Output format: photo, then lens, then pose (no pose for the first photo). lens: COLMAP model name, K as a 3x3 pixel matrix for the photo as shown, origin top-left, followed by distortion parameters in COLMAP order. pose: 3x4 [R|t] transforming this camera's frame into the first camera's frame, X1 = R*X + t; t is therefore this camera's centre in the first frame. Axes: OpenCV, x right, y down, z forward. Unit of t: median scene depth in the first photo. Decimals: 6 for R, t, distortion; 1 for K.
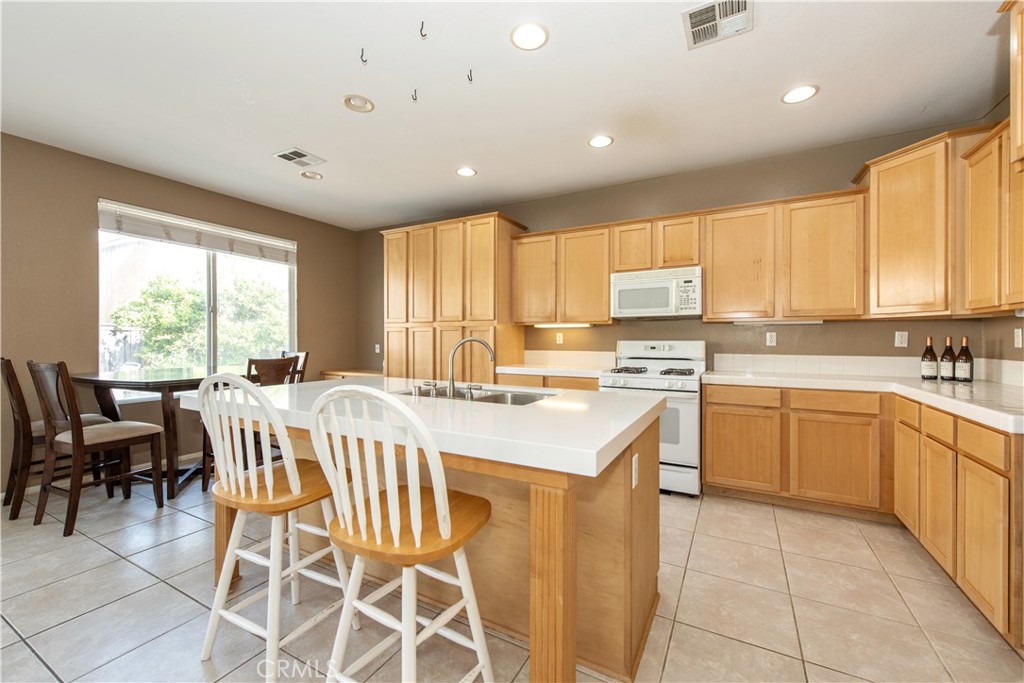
lens RADIAL K [[407.4, 0, 511.2], [0, 407.4, 342.2], [0, 0, 1]] dist [0.006401, -0.000870]
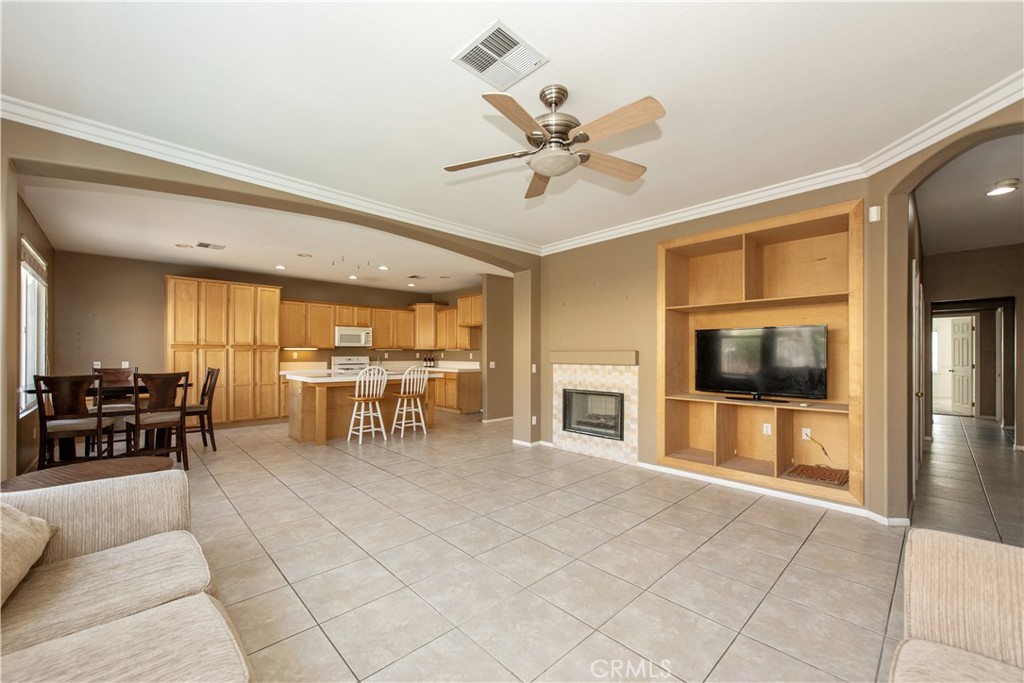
lens RADIAL K [[407.4, 0, 516.3], [0, 407.4, 355.0], [0, 0, 1]] dist [0.006401, -0.000870]
pose [[0.303861, -0.003232, 0.952711, -1.593182], [0.006671, 0.999977, 0.001264, -0.008881], [-0.952693, 0.005971, 0.303876, -0.615596]]
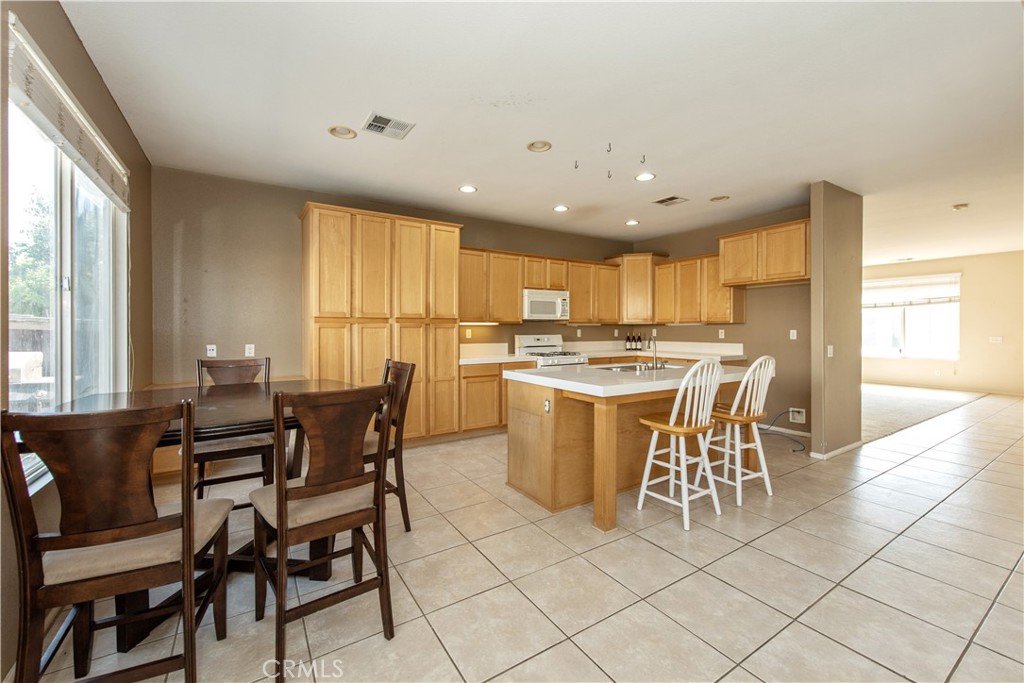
lens RADIAL K [[414.3, 0, 513.9], [0, 414.3, 333.0], [0, 0, 1]] dist [0.009791, -0.001308]
pose [[0.481814, -0.009553, 0.876221, -1.079317], [0.009038, 0.999942, 0.005932, -0.021617], [-0.876227, 0.005061, 0.481872, 0.333466]]
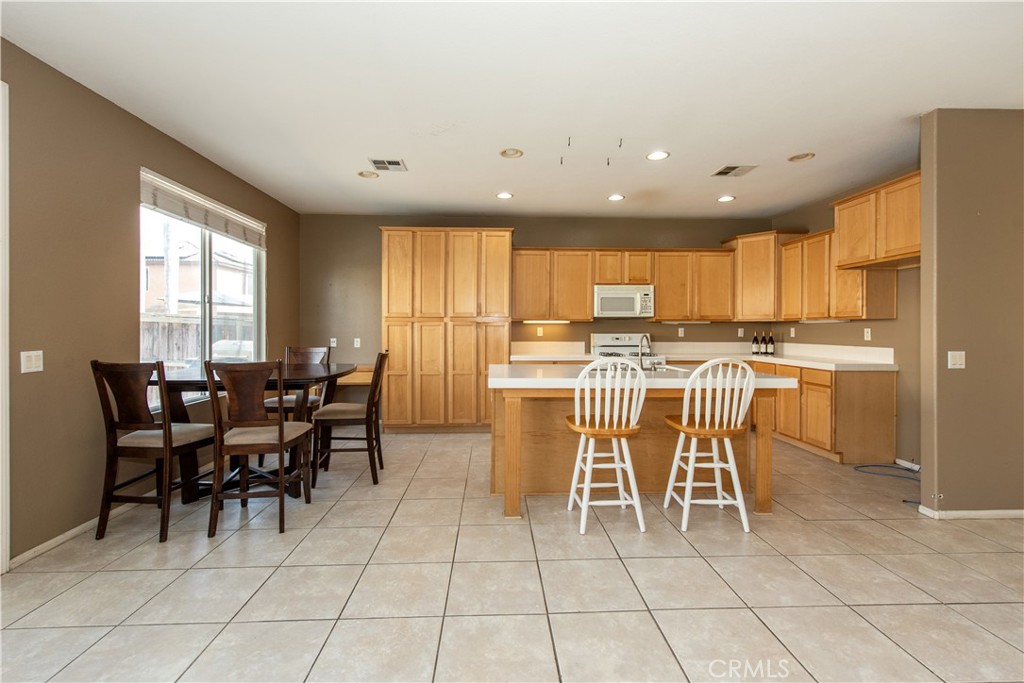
lens RADIAL K [[453.8, 0, 512.3], [0, 453.8, 331.7], [0, 0, 1]] dist [0.015003, -0.001226]
pose [[0.858831, -0.002314, 0.512255, -0.793766], [0.003318, 0.999994, -0.001045, -0.010500], [-0.512249, 0.002598, 0.858833, -0.178713]]
